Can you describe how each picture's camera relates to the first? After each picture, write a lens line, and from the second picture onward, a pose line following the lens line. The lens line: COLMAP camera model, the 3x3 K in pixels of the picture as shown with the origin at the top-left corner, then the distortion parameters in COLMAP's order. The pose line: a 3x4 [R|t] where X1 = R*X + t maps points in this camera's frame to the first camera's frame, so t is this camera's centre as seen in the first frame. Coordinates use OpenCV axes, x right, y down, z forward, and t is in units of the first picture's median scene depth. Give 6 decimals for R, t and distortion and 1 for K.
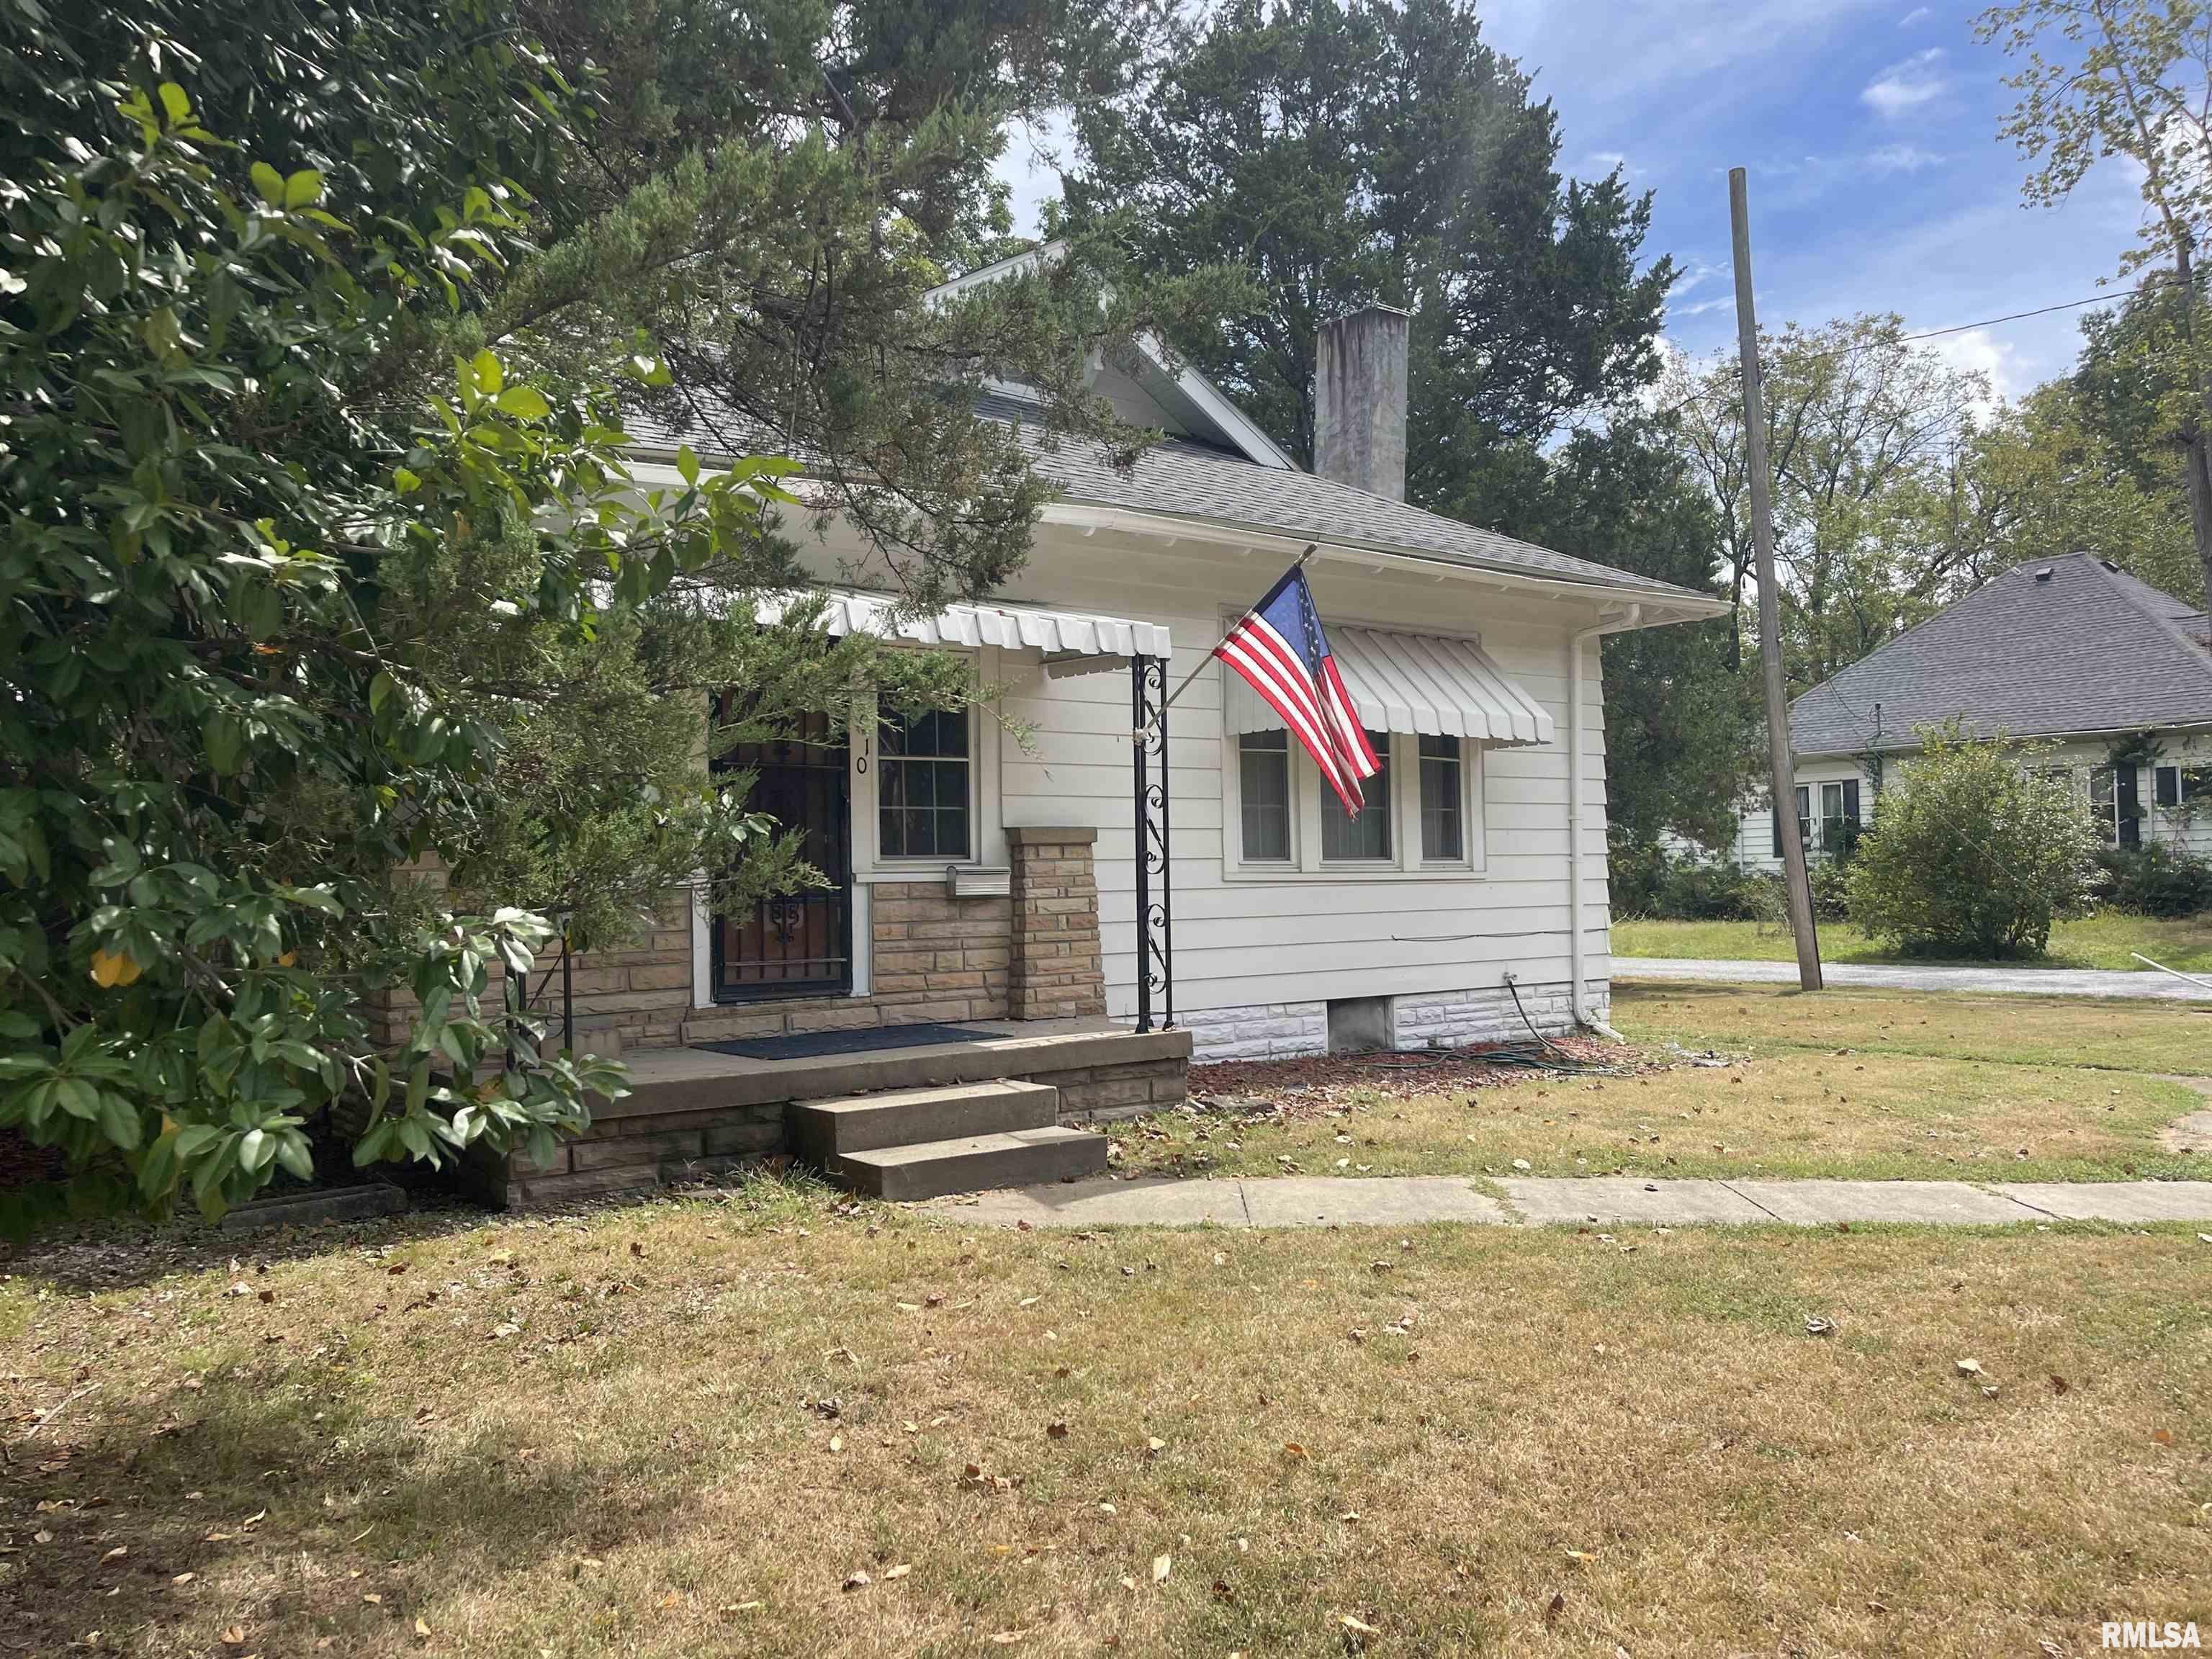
lens RADIAL K [[1677.6, 0, 1096.8], [0, 1677.6, 839.2], [0, 0, 1]] dist [0.027949, -0.002085]
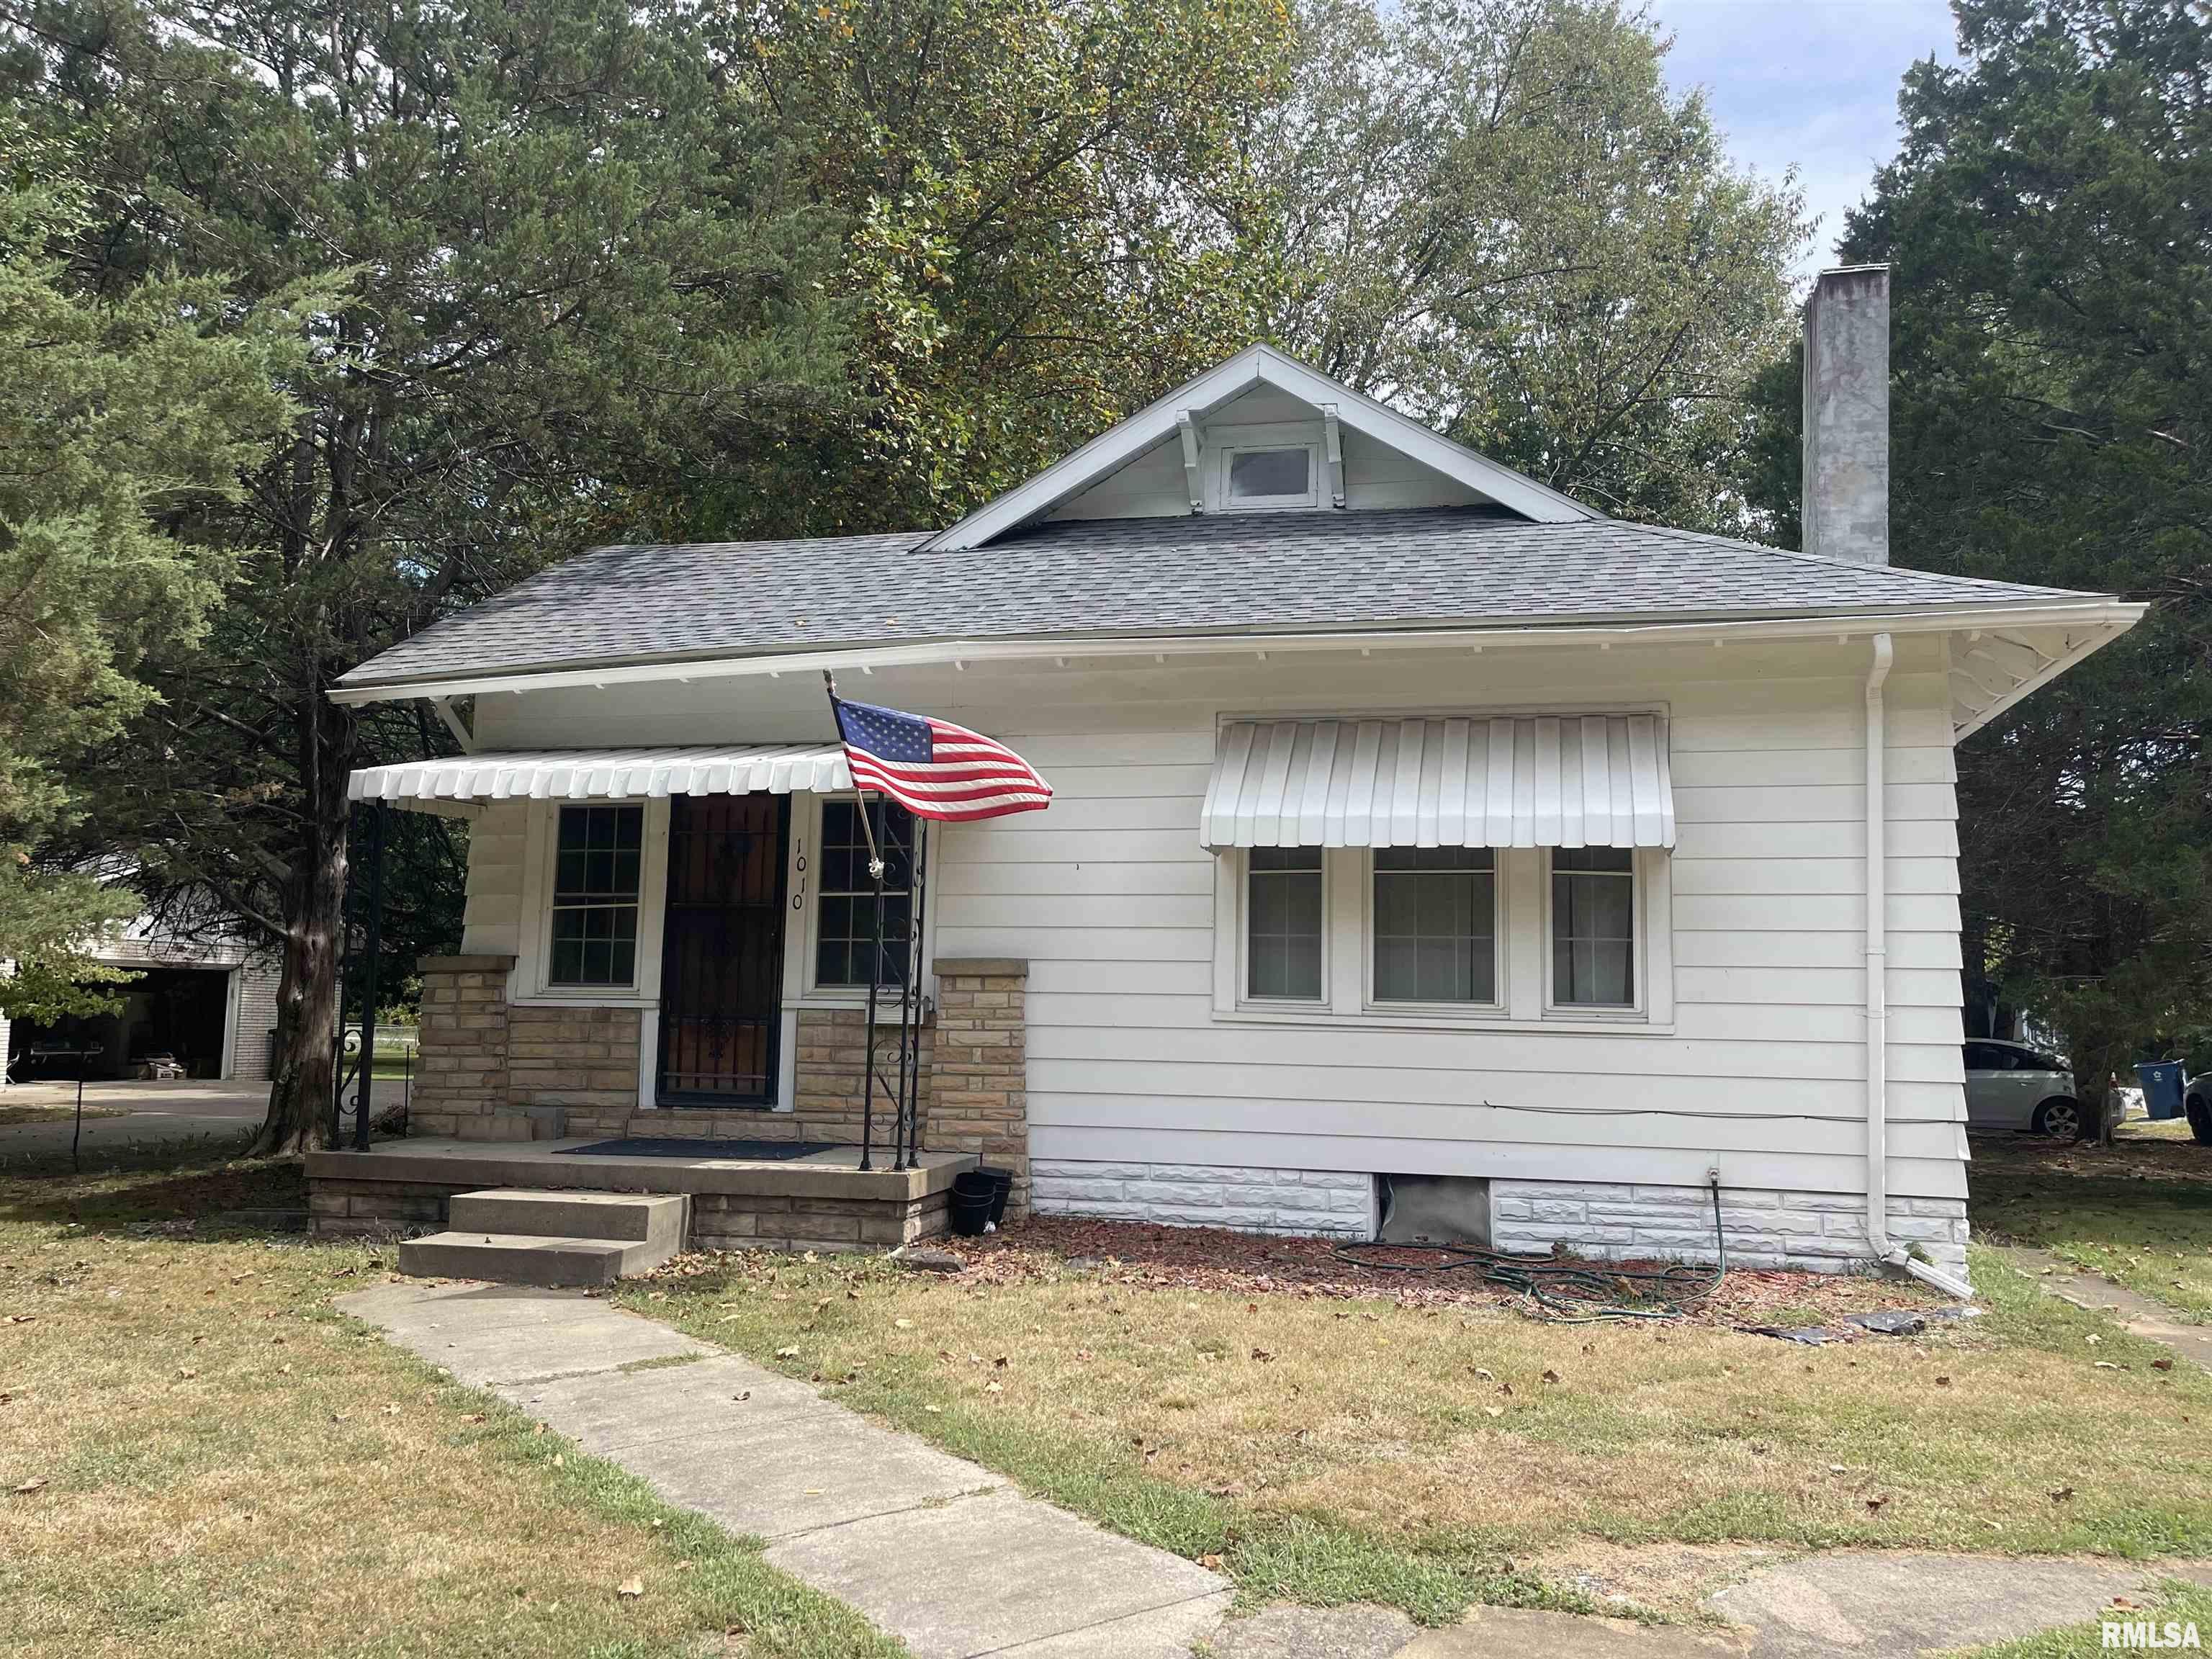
lens RADIAL K [[1677.6, 0, 1096.8], [0, 1677.6, 839.2], [0, 0, 1]] dist [0.027949, -0.002085]
pose [[0.640782, -0.045966, -0.766346, 0.780102], [-0.009125, 0.997679, -0.067472, -0.011265], [0.767669, 0.050228, 0.638876, 0.413845]]
